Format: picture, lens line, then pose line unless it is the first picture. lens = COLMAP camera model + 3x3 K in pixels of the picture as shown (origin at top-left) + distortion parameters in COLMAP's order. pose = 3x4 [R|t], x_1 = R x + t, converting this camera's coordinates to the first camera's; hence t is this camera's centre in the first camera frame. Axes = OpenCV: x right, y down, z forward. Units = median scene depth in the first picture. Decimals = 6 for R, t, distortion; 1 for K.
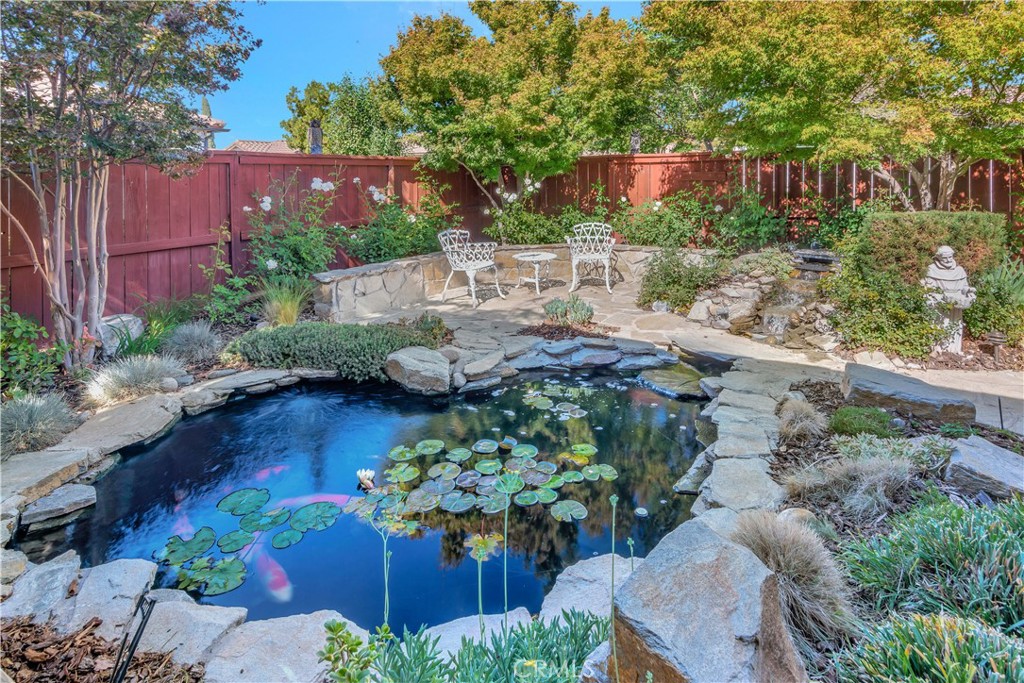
lens RADIAL K [[540.5, 0, 533.3], [0, 540.5, 184.2], [0, 0, 1]] dist [0.010809, -0.000974]
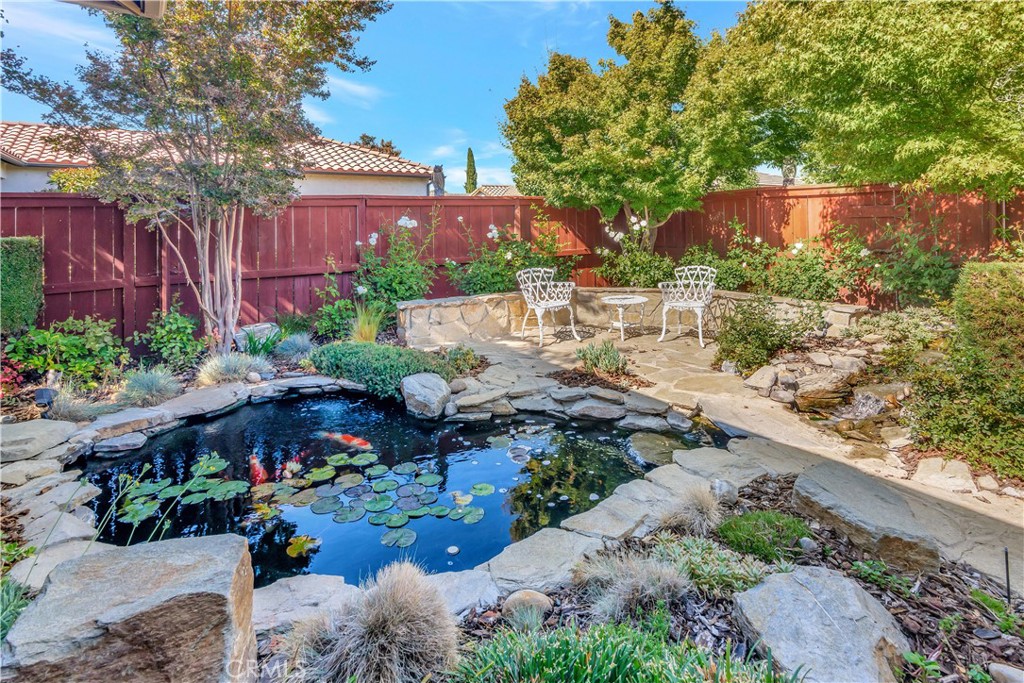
lens RADIAL K [[557.1, 0, 510.9], [0, 557.1, 215.9], [0, 0, 1]] dist [0.013771, 0.000220]
pose [[0.885558, -0.009057, -0.464440, 0.337483], [0.002504, 0.999888, -0.014725, 0.003684], [0.464521, 0.011876, 0.885482, 0.069993]]
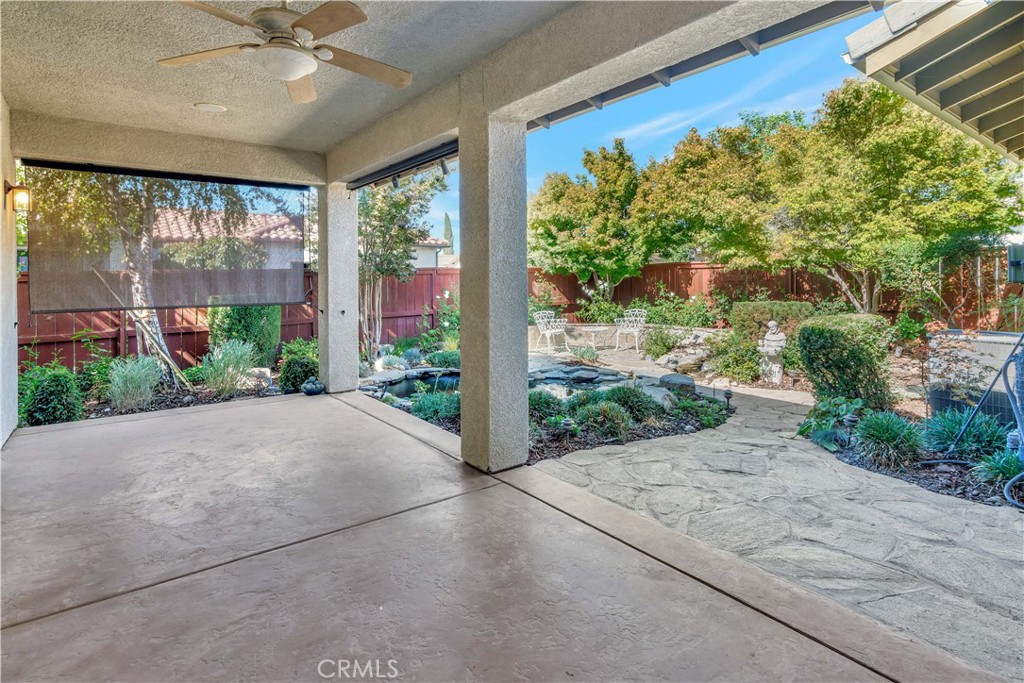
lens RADIAL K [[518.2, 0, 513.3], [0, 518.2, 283.0], [0, 0, 1]] dist [0.018109, -0.000552]
pose [[0.912830, -0.002245, -0.408334, 0.503508], [0.003832, 0.999988, 0.003069, -0.011113], [0.408322, -0.004366, 0.912828, -0.627515]]
